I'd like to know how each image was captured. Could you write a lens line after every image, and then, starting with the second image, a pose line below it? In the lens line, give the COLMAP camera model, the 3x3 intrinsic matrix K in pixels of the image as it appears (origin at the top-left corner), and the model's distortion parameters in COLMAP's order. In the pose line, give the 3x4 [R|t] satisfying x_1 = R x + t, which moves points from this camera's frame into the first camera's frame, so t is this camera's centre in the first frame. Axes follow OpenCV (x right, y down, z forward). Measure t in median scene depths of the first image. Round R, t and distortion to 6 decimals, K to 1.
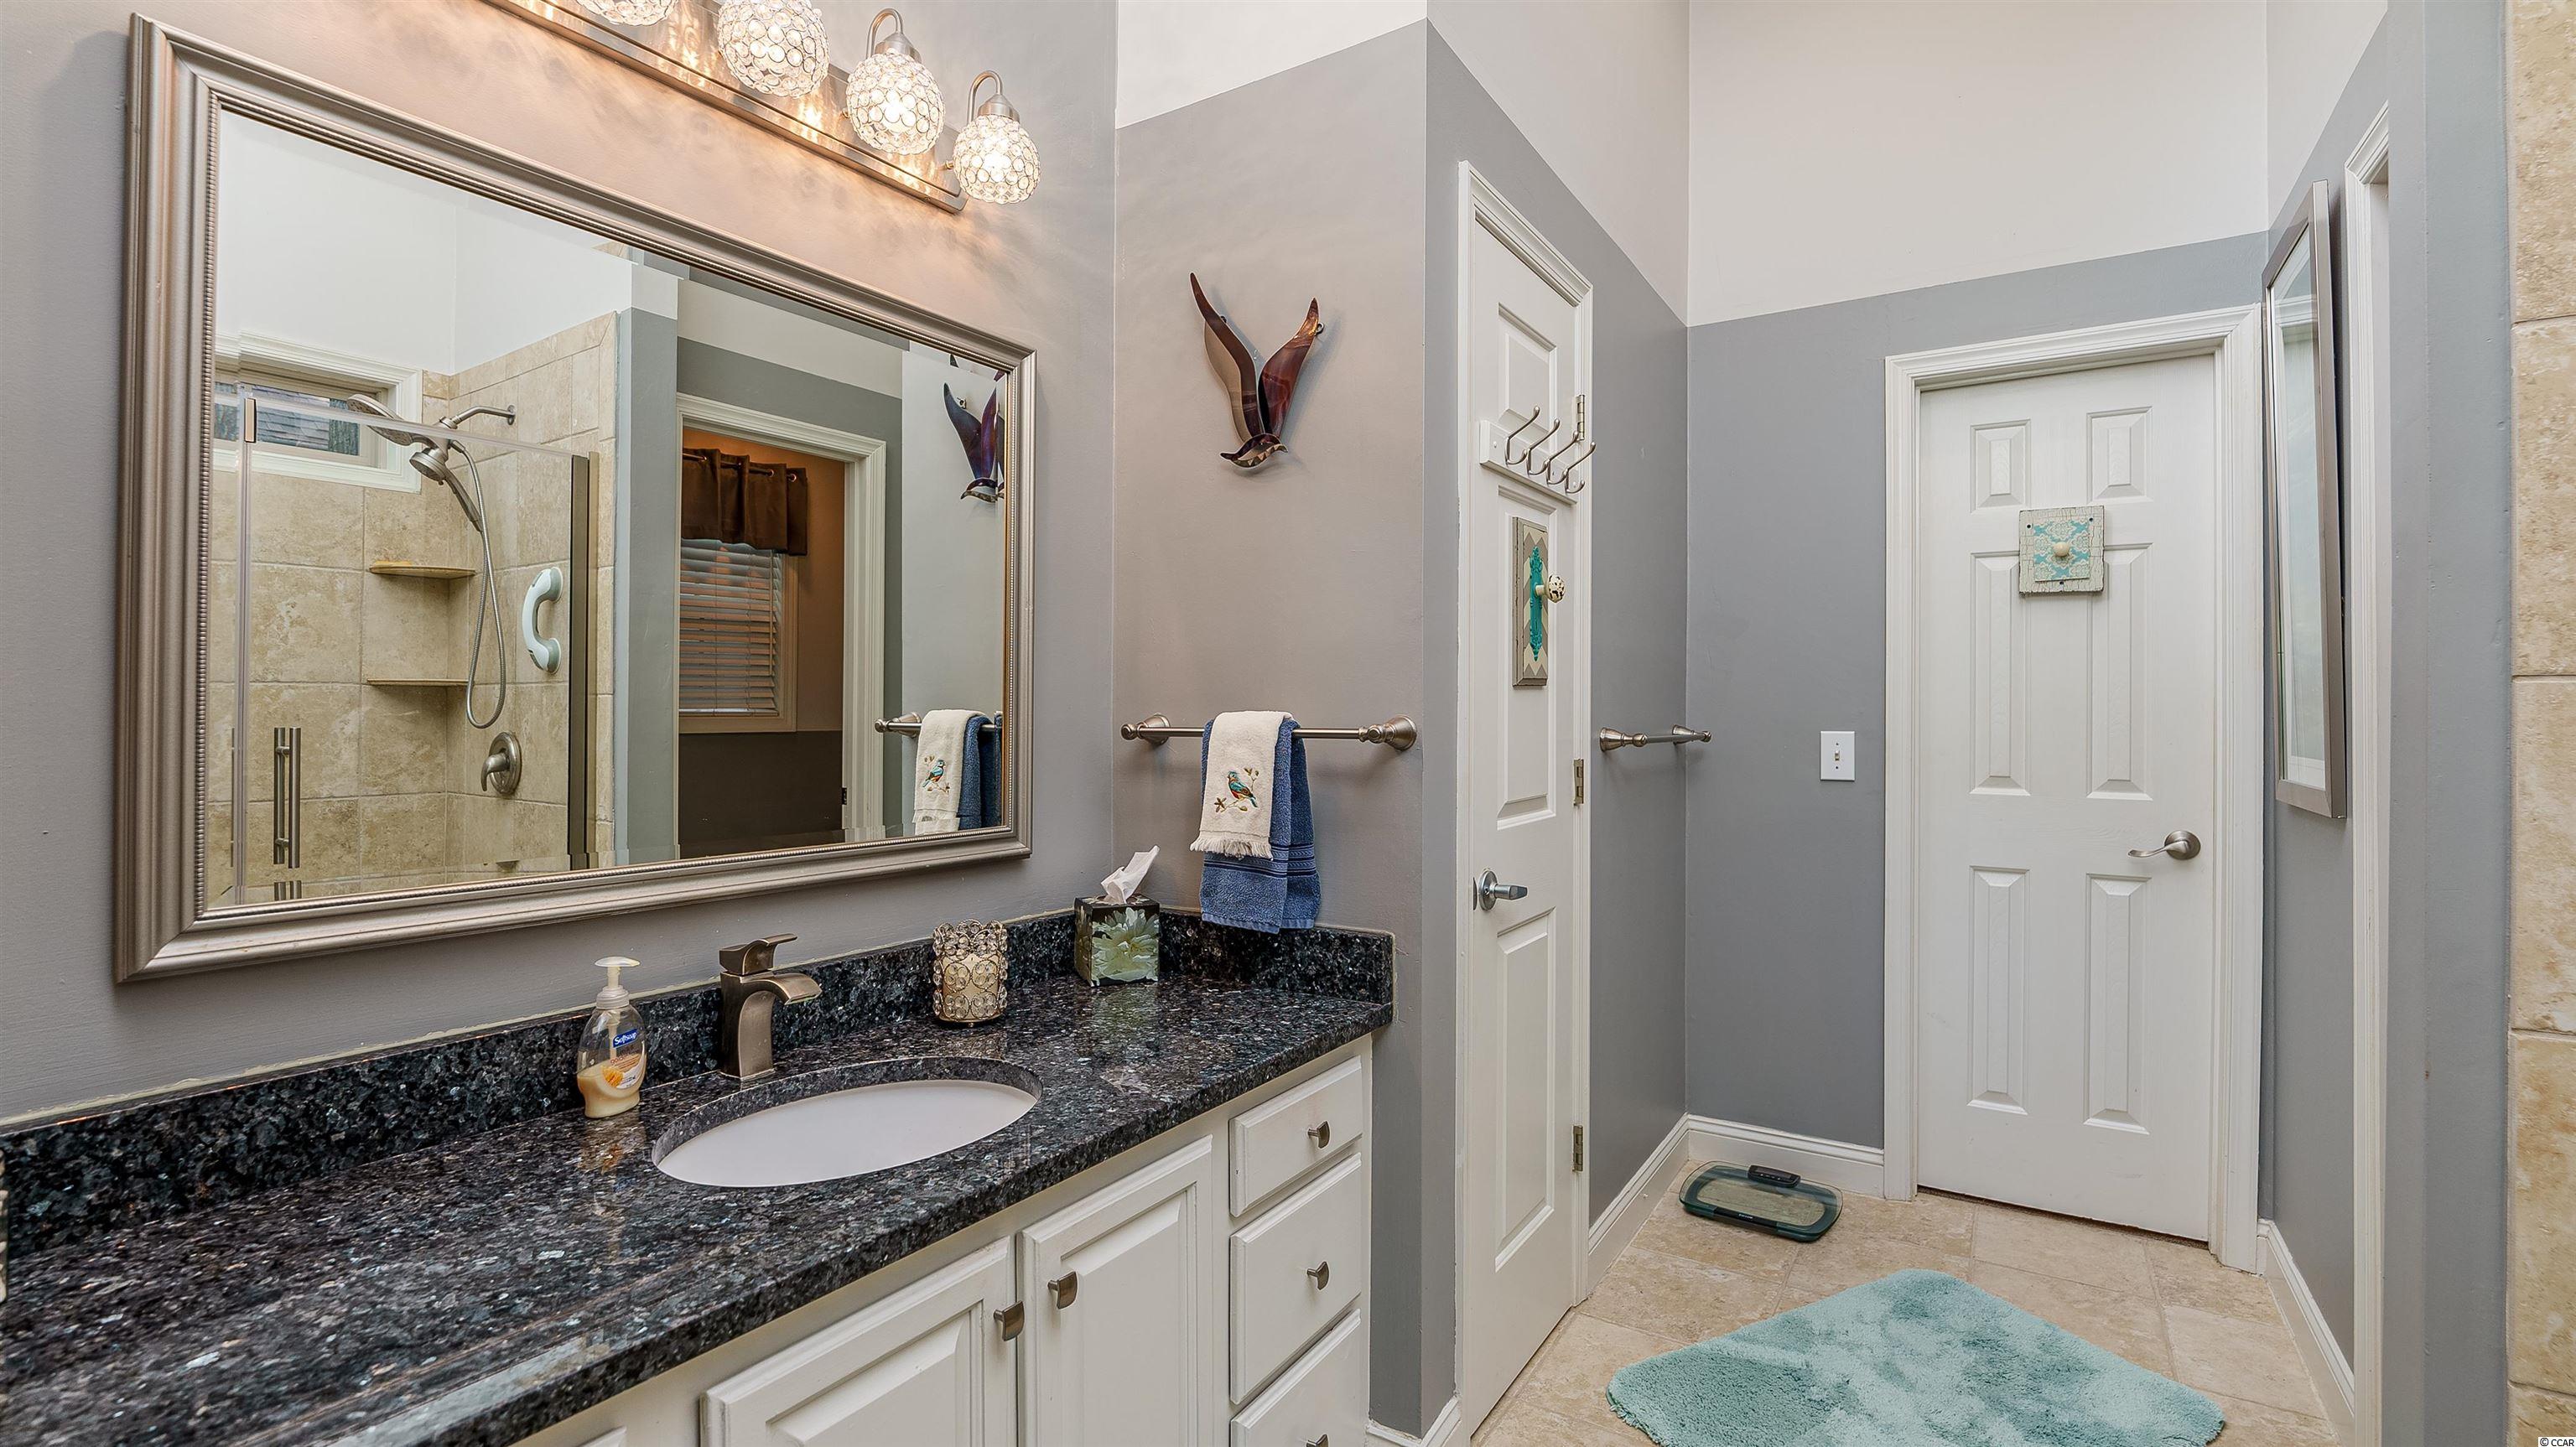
lens RADIAL K [[1128.8, 0, 1344.7], [0, 1128.8, 706.0], [0, 0, 1]] dist [-0.020495, 0.004348]
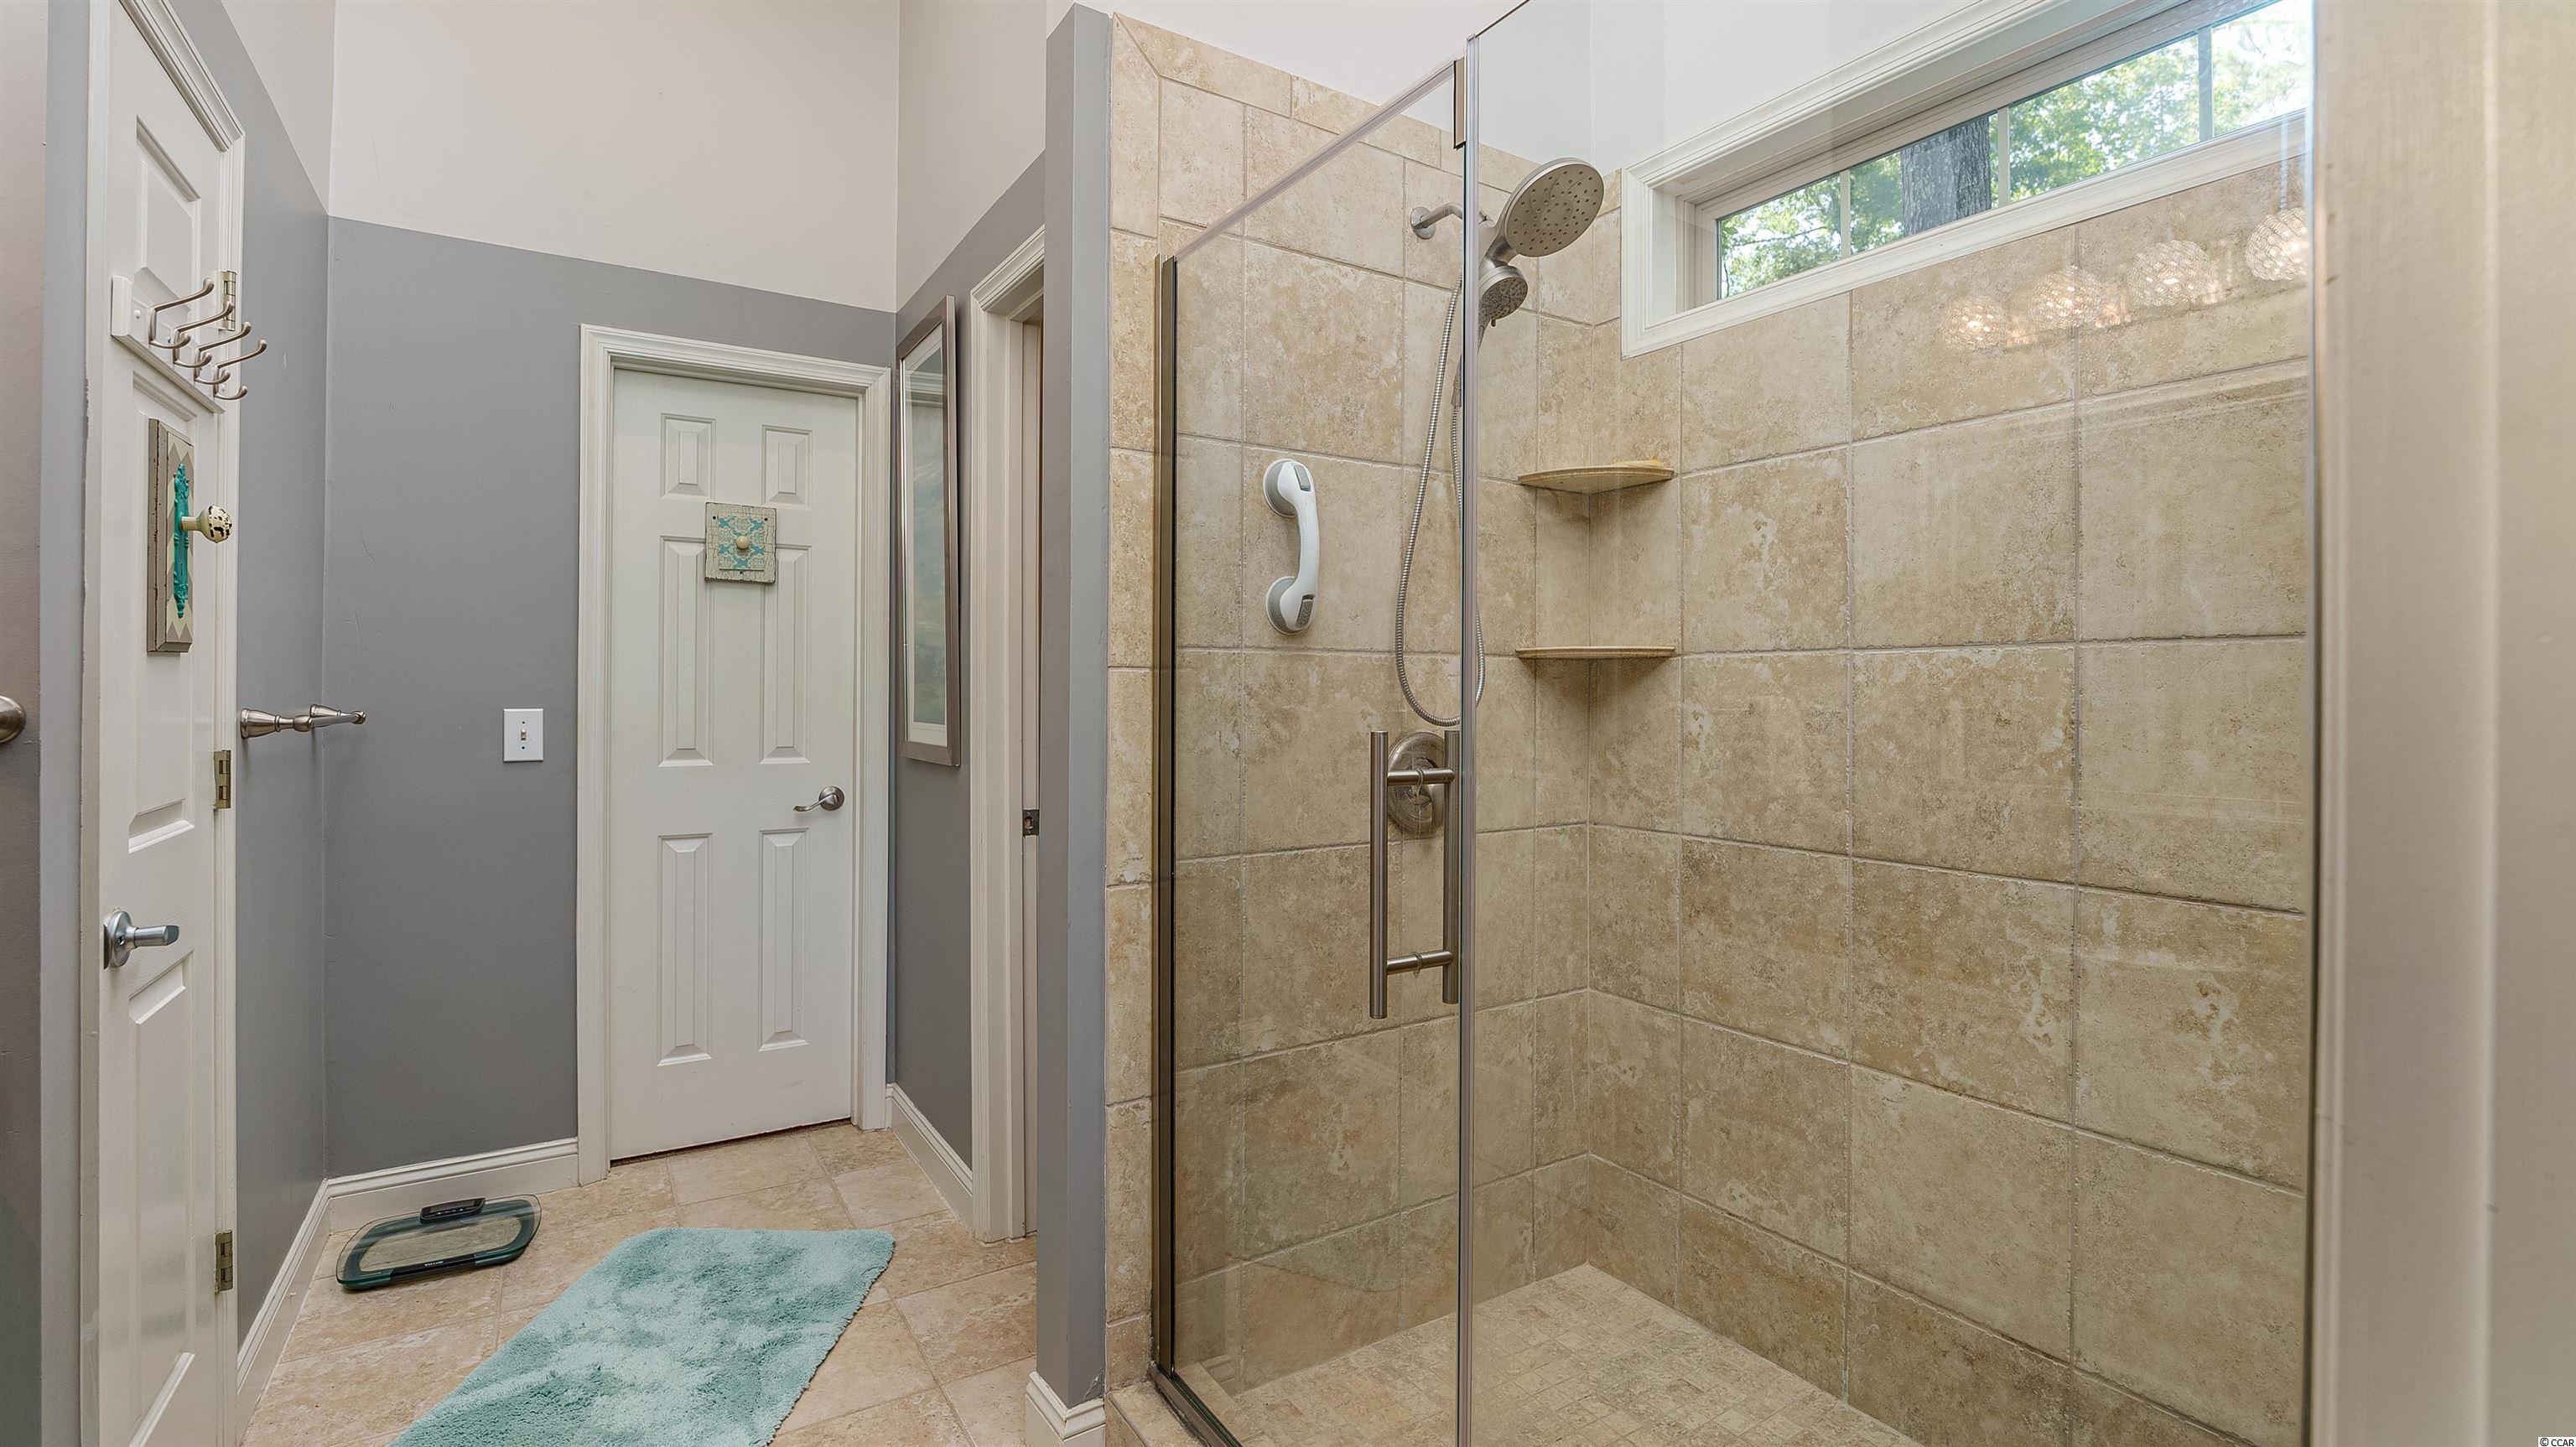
lens RADIAL K [[1128.8, 0, 1287.9], [0, 1128.8, 691.6], [0, 0, 1]] dist [-0.020495, 0.004348]
pose [[0.434847, -0.002105, 0.900502, -0.144540], [-0.005886, 0.999969, 0.005180, -0.000294], [-0.900485, -0.007553, 0.434821, 0.026634]]
